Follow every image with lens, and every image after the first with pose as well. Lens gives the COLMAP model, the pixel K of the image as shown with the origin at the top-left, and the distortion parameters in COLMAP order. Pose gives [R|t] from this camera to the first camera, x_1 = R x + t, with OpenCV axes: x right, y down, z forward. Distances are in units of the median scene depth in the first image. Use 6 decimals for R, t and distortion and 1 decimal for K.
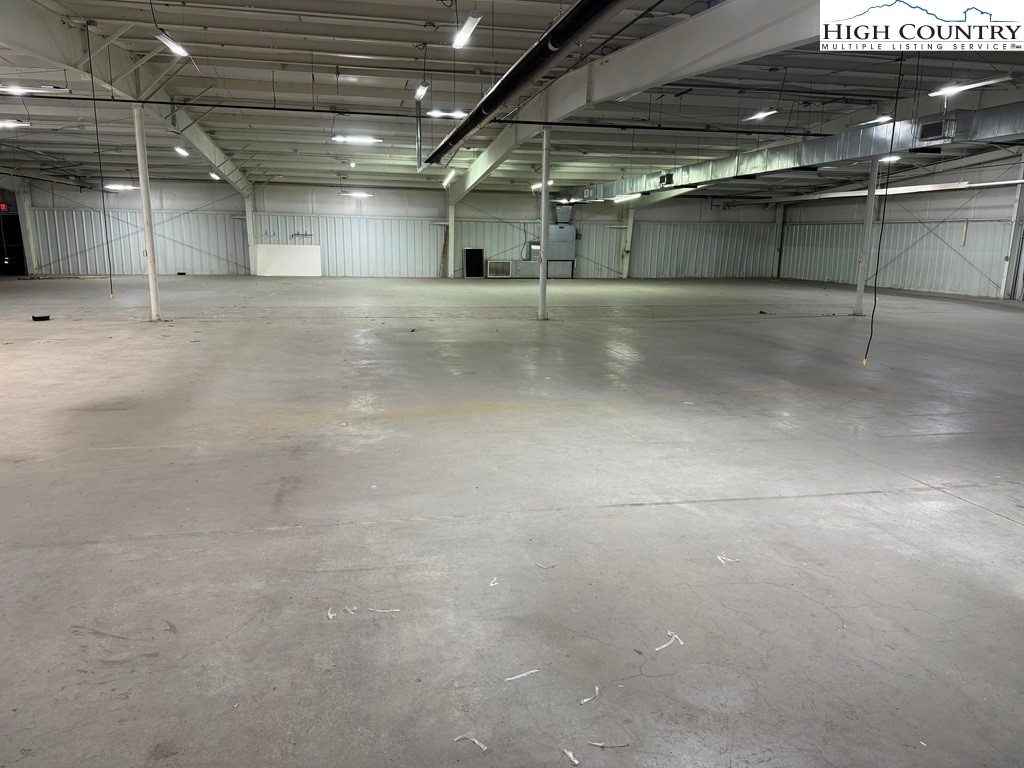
lens RADIAL K [[724.2, 0, 511.2], [0, 724.2, 385.3], [0, 0, 1]] dist [0.096903, -0.120155]
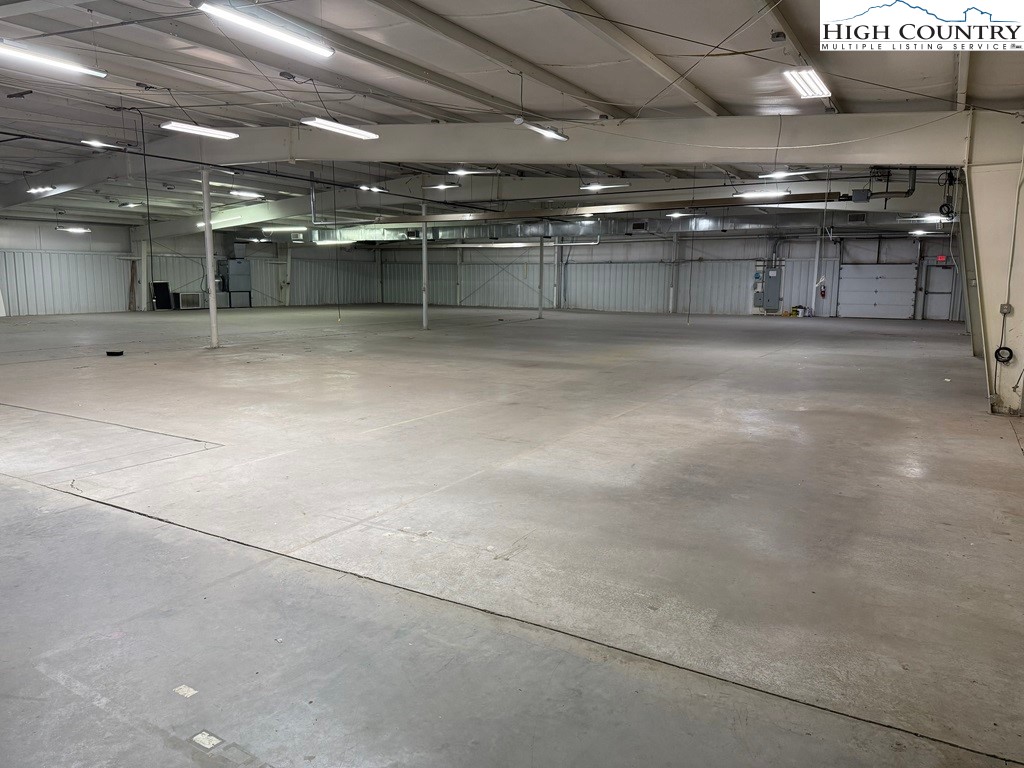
lens RADIAL K [[724.3, 0, 515.0], [0, 724.3, 380.7], [0, 0, 1]] dist [0.208099, -0.375930]
pose [[0.678194, -0.112195, 0.726268, -0.497792], [0.147294, 0.988975, 0.015235, 0.008084], [-0.719971, 0.096643, 0.687243, -0.072949]]
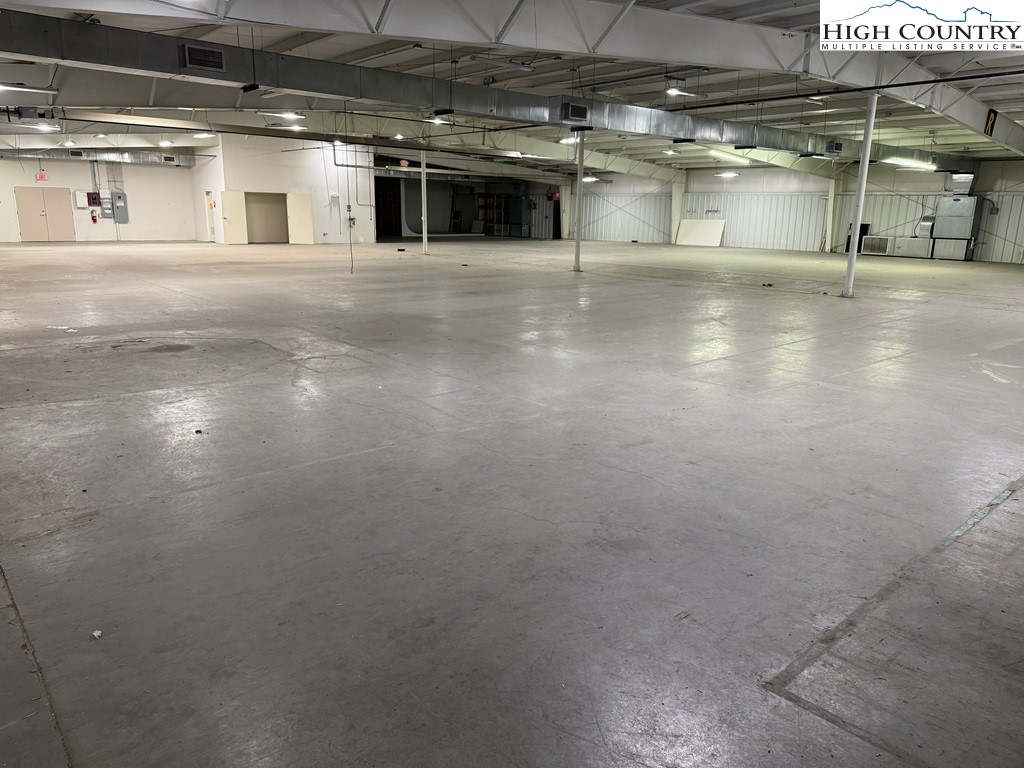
lens RADIAL K [[724.2, 0, 511.2], [0, 724.2, 385.3], [0, 0, 1]] dist [0.096903, -0.120155]
pose [[0.475763, 0.203072, -0.855810, 0.623930], [-0.185561, 0.974258, 0.128021, -0.019243], [0.859777, 0.097897, 0.501198, 0.140394]]
